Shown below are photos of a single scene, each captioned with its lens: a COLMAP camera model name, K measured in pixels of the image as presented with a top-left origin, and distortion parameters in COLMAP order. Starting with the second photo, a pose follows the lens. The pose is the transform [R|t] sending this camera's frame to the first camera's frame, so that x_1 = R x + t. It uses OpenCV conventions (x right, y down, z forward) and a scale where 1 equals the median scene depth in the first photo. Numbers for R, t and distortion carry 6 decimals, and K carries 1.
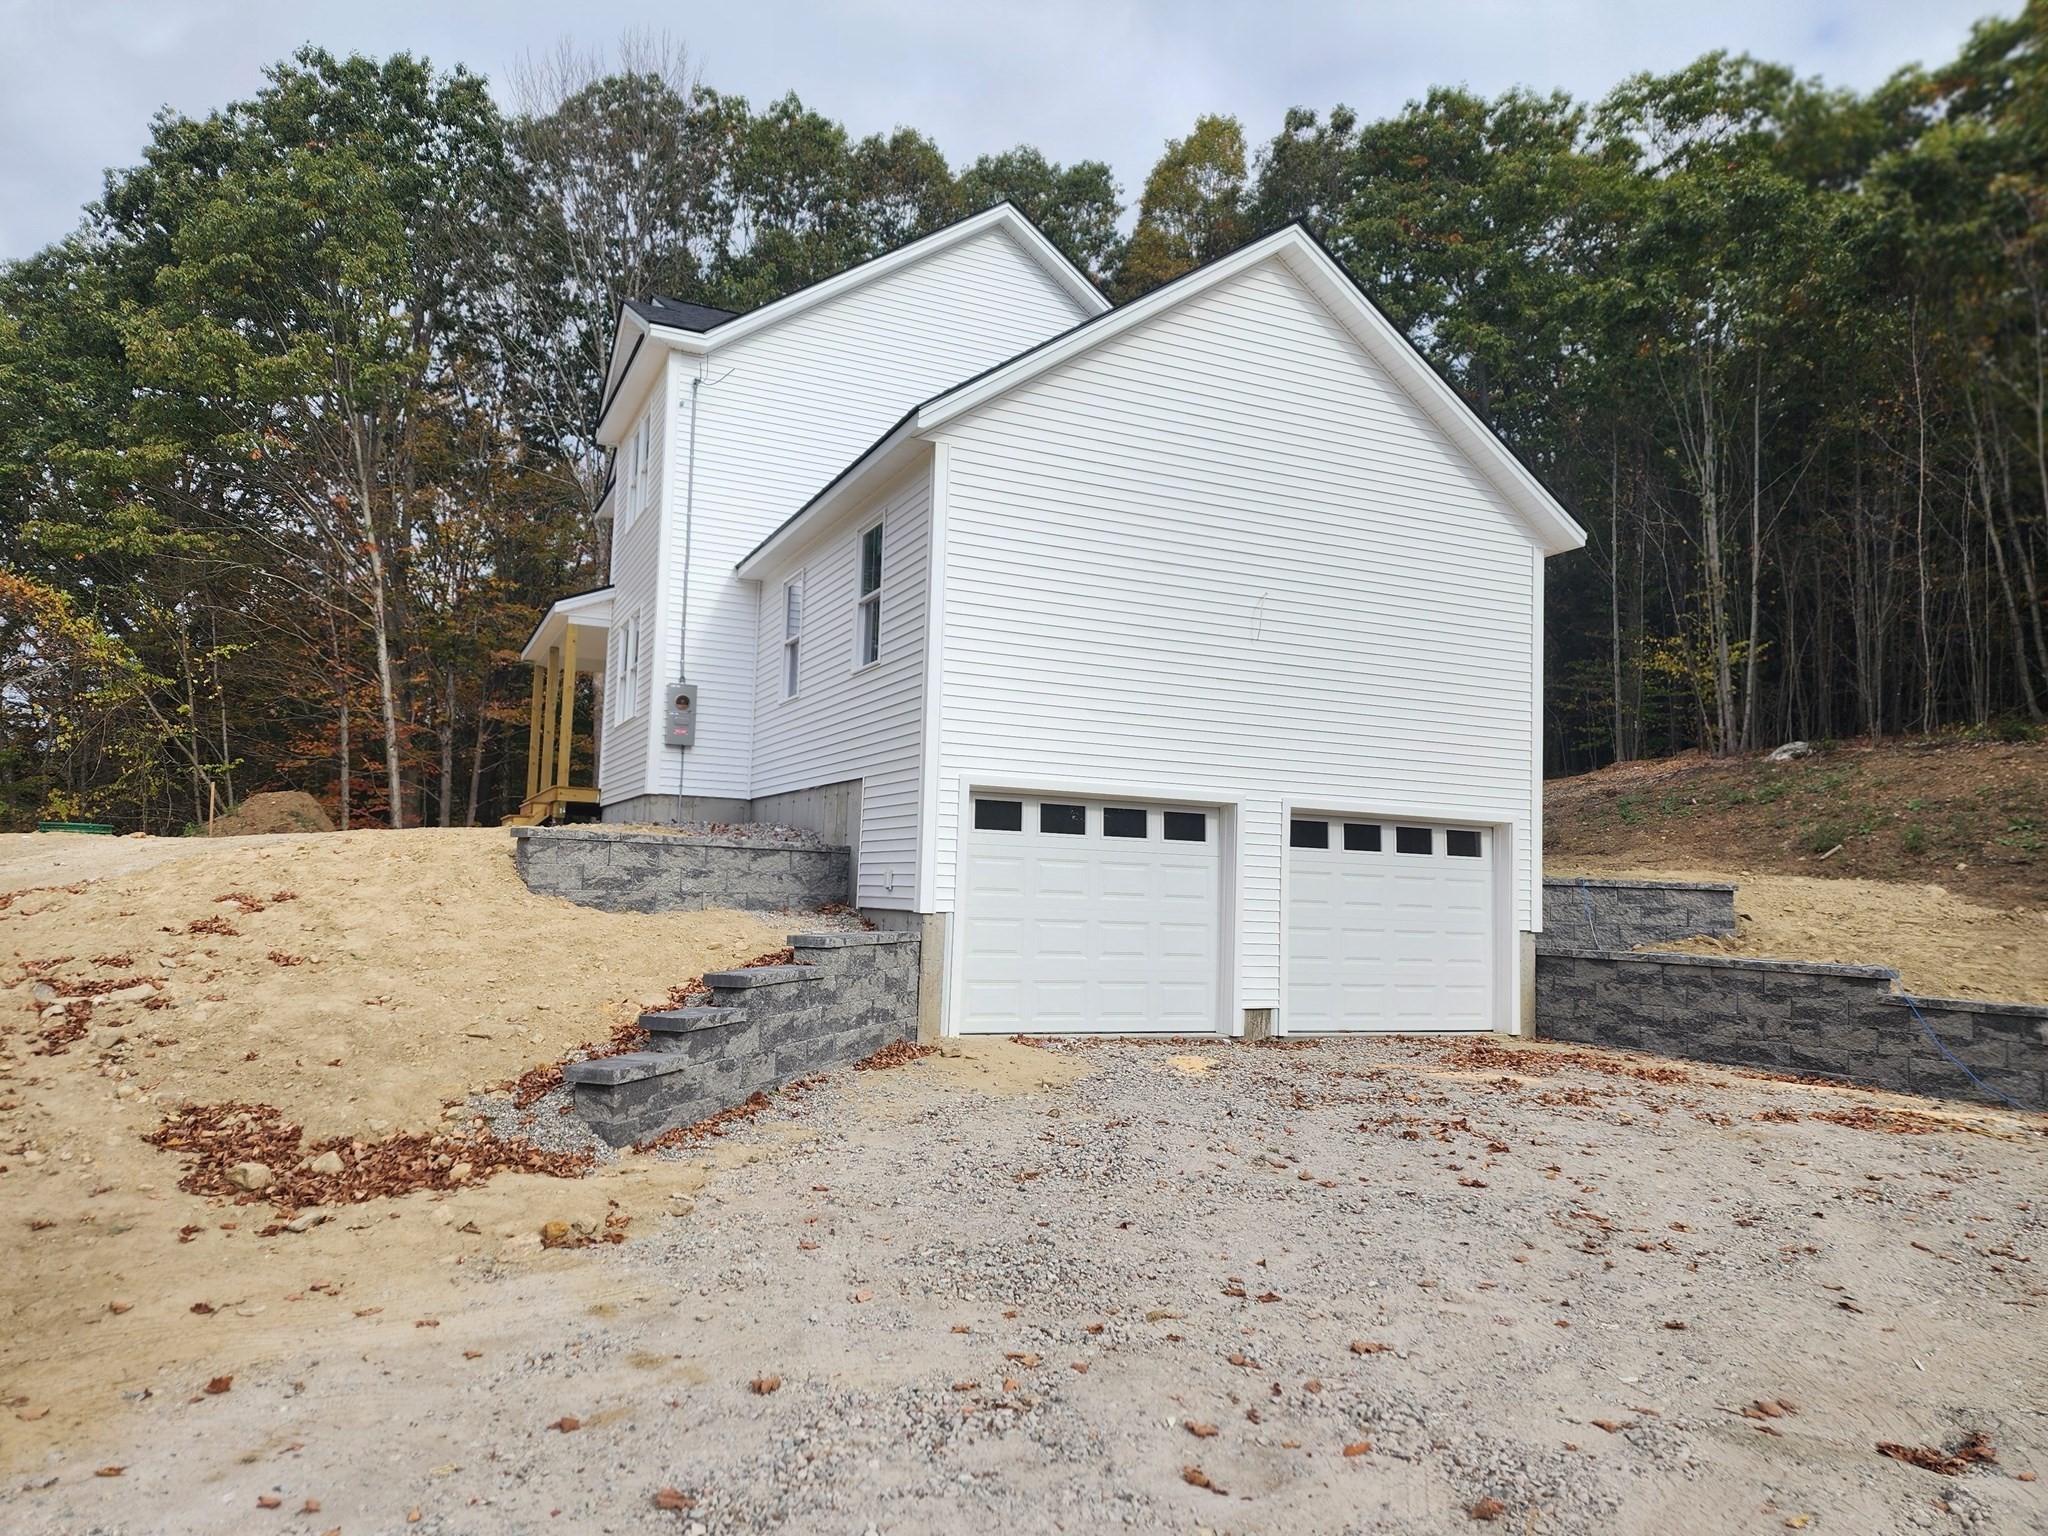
lens RADIAL K [[1384.6, 0, 1024.0], [0, 1384.6, 768.0], [0, 0, 1]] dist [0.079180, -0.048129]
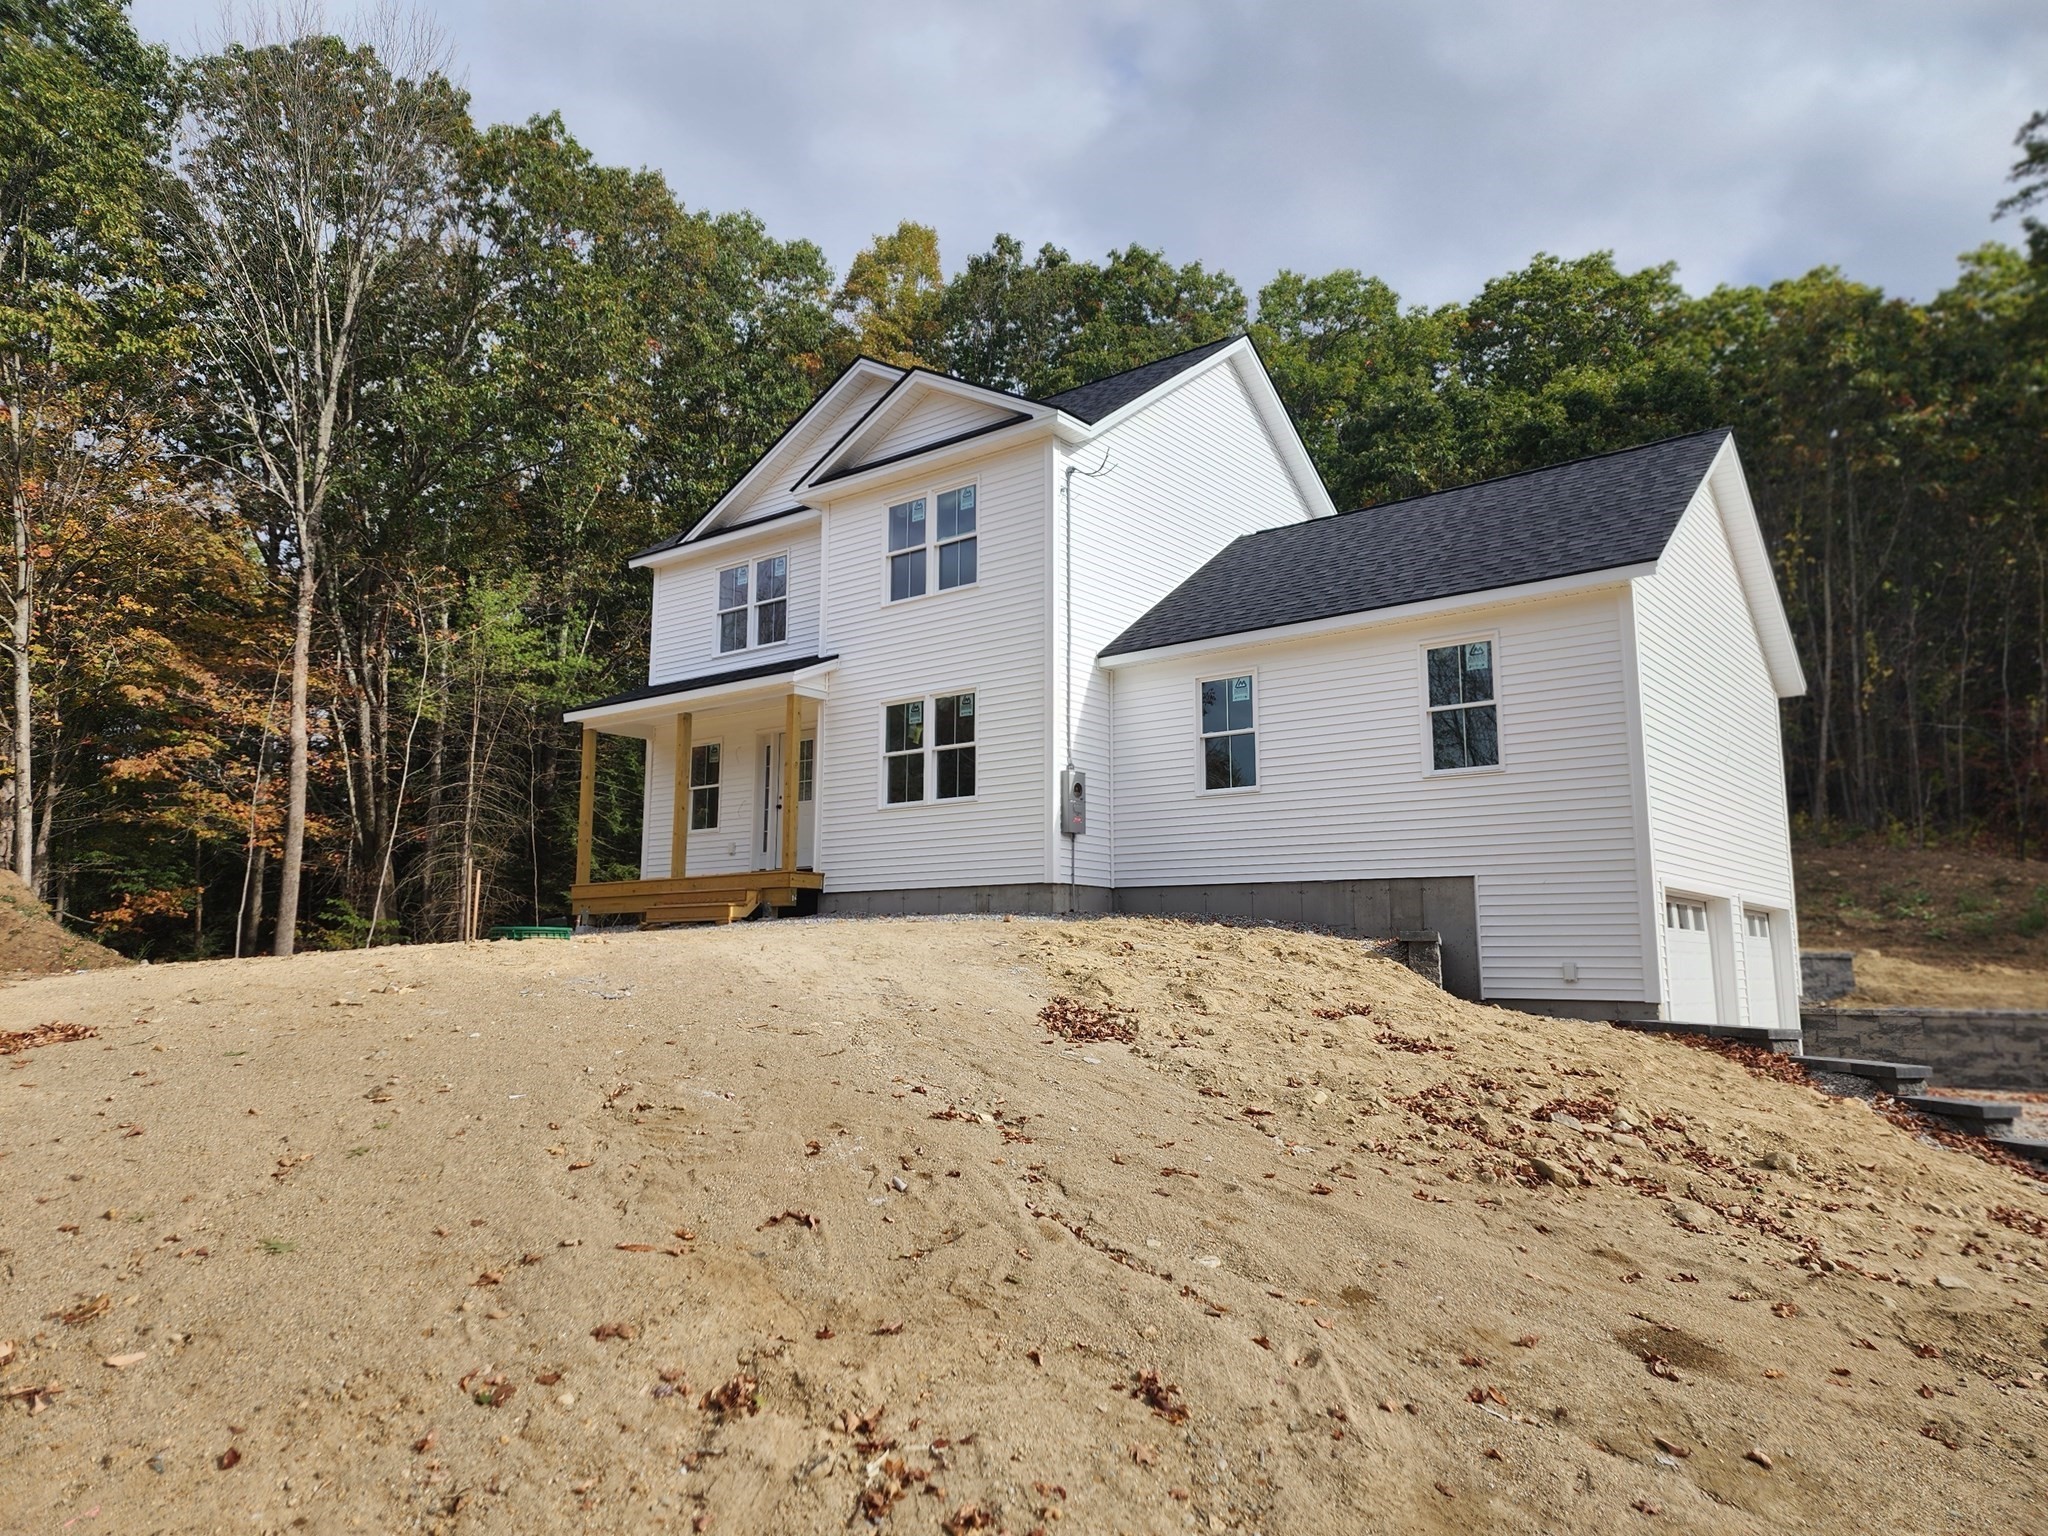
lens RADIAL K [[1384.6, 0, 1024.0], [0, 1384.6, 768.0], [0, 0, 1]] dist [0.079180, -0.048129]
pose [[0.893632, 0.034833, 0.447446, -0.783788], [-0.012852, 0.998561, -0.052068, -0.012493], [-0.448616, 0.040779, 0.892794, 0.150989]]
